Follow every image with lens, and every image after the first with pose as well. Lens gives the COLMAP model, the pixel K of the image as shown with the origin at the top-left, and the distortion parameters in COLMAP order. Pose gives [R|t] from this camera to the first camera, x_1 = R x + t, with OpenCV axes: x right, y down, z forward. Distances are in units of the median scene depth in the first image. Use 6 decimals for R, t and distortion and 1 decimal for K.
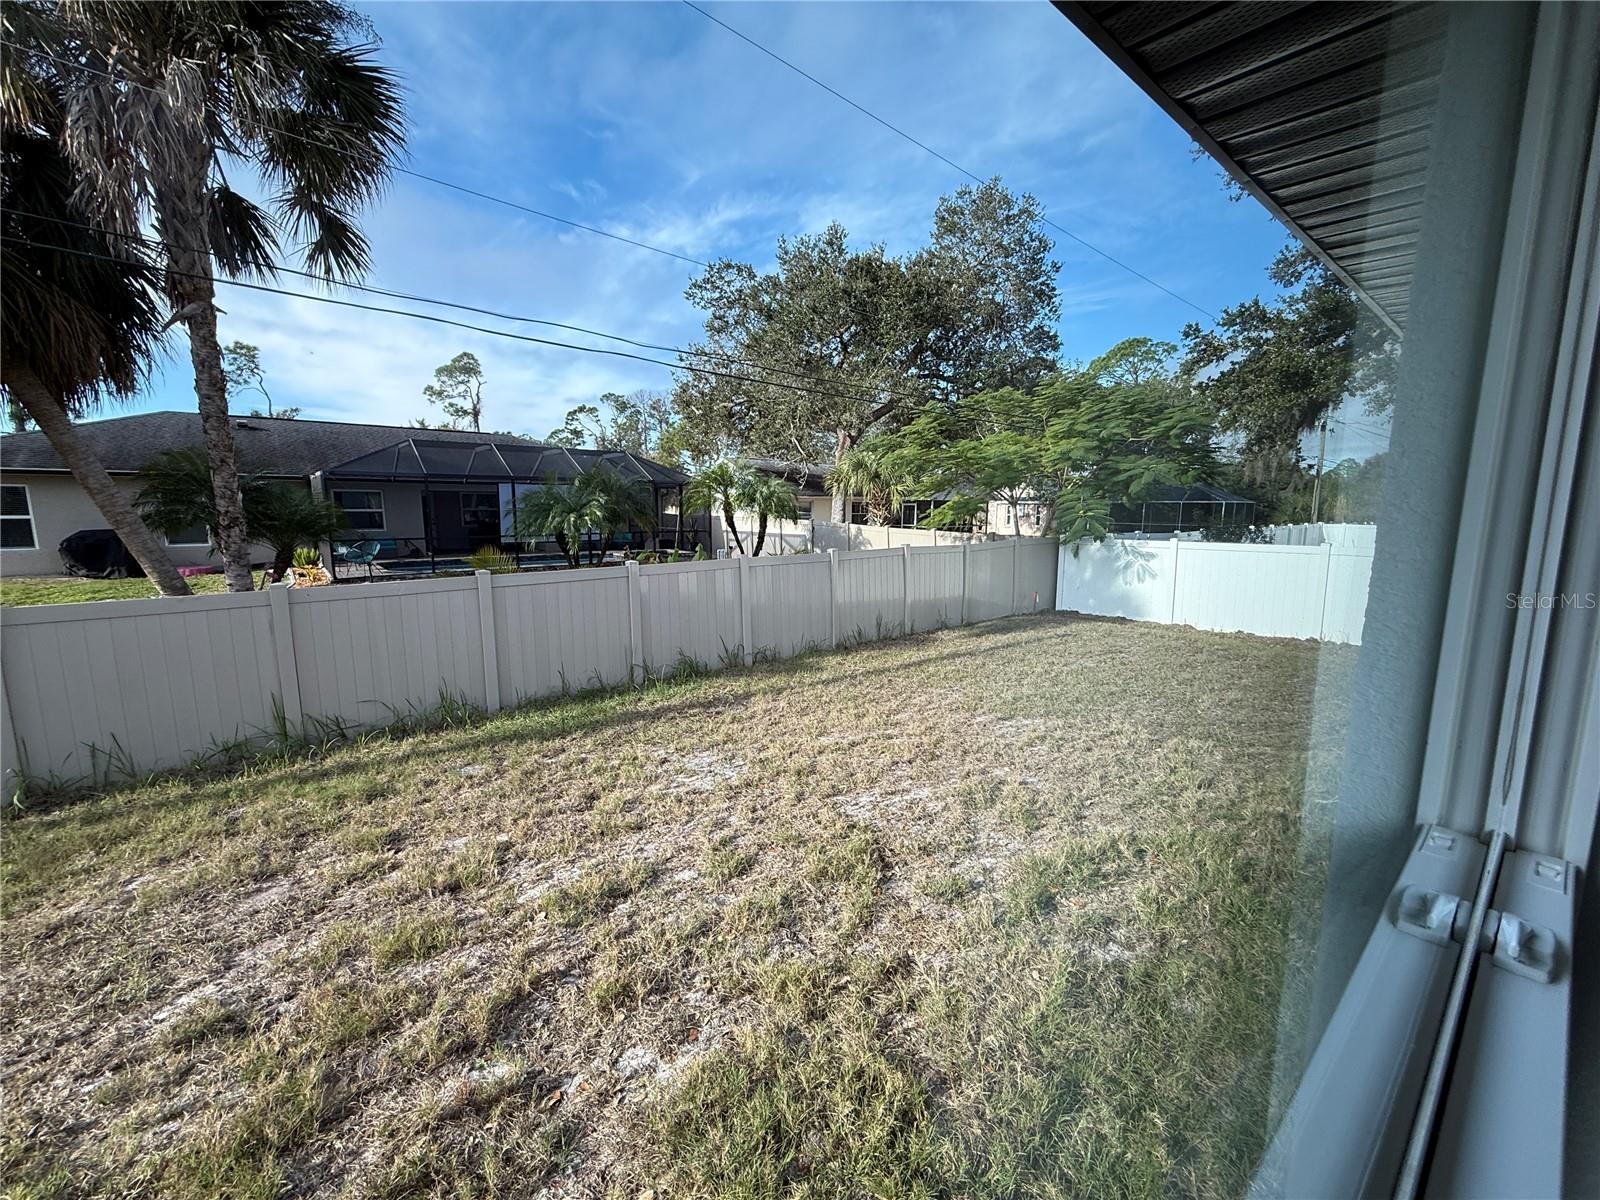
lens RADIAL K [[637.9, 0, 796.9], [0, 637.9, 601.5], [0, 0, 1]] dist [0.001019, 0.000124]
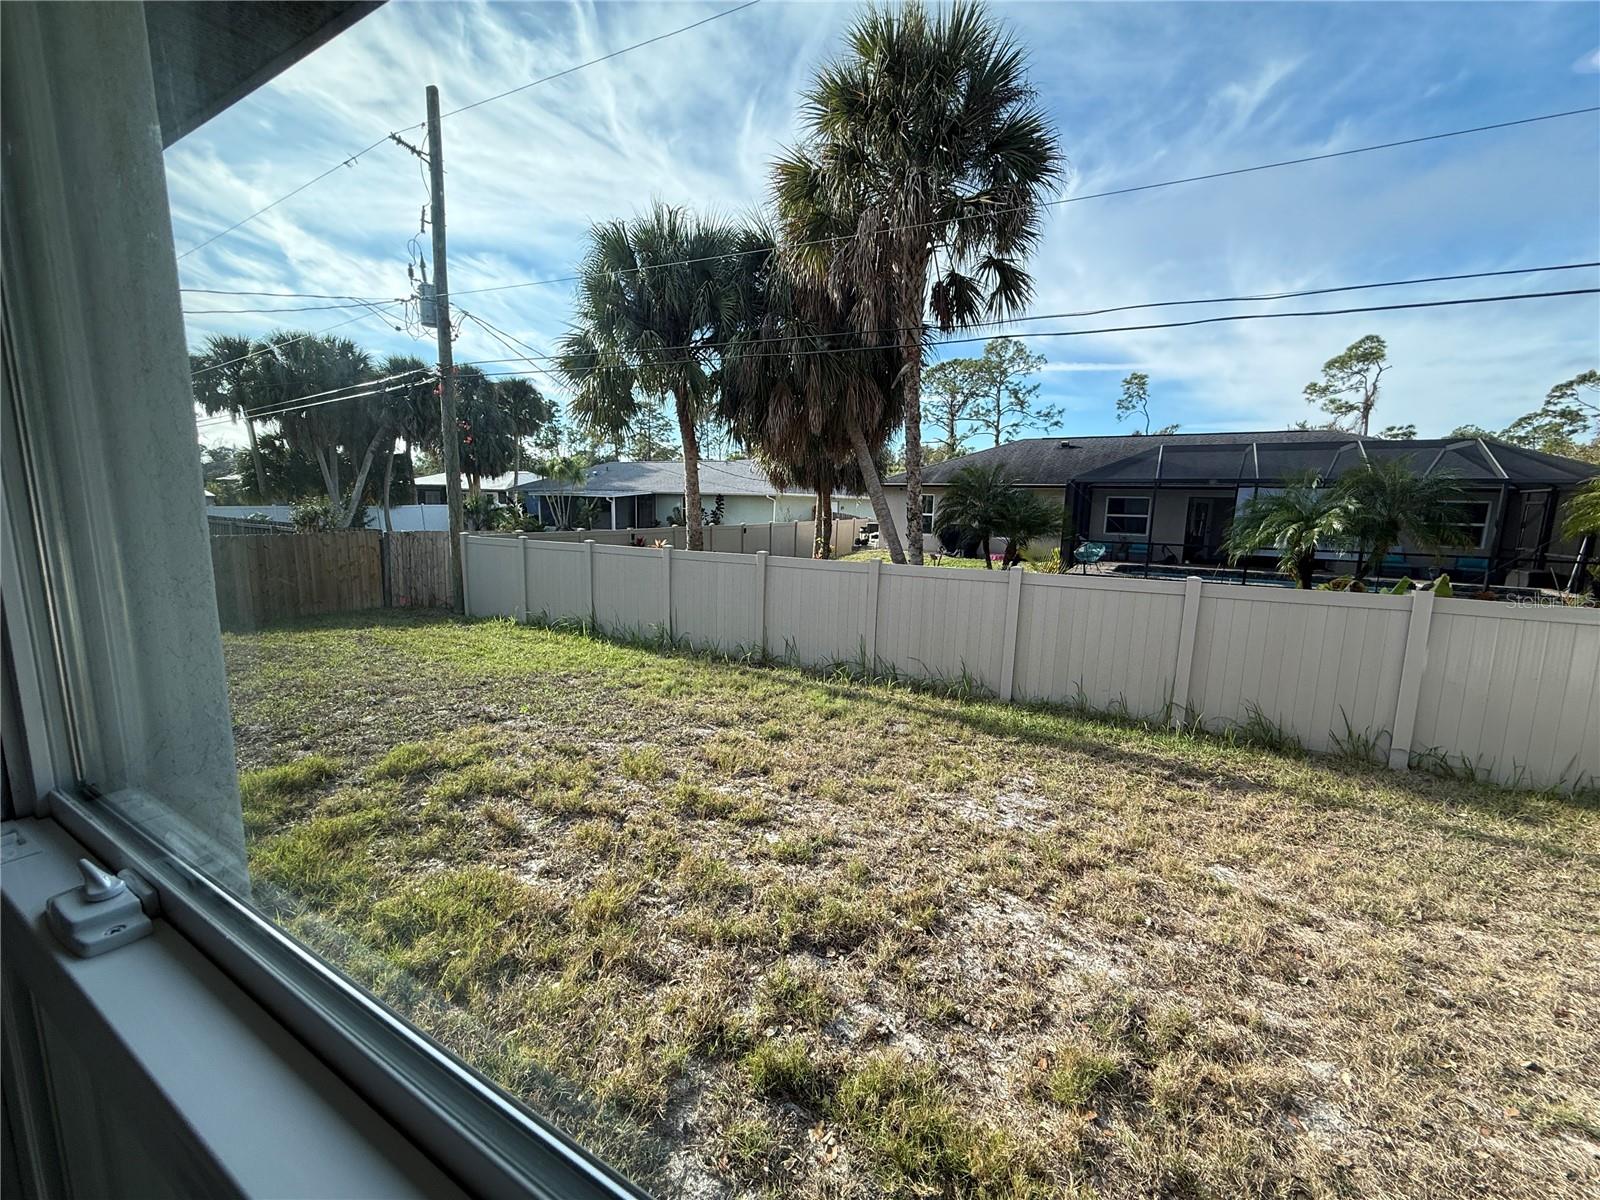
lens RADIAL K [[637.9, 0, 796.9], [0, 637.9, 601.5], [0, 0, 1]] dist [0.001019, 0.000124]
pose [[0.353224, 0.146868, -0.923939, 0.314775], [-0.161063, 0.982401, 0.094586, -0.028826], [0.921570, 0.115402, 0.370663, 0.240272]]
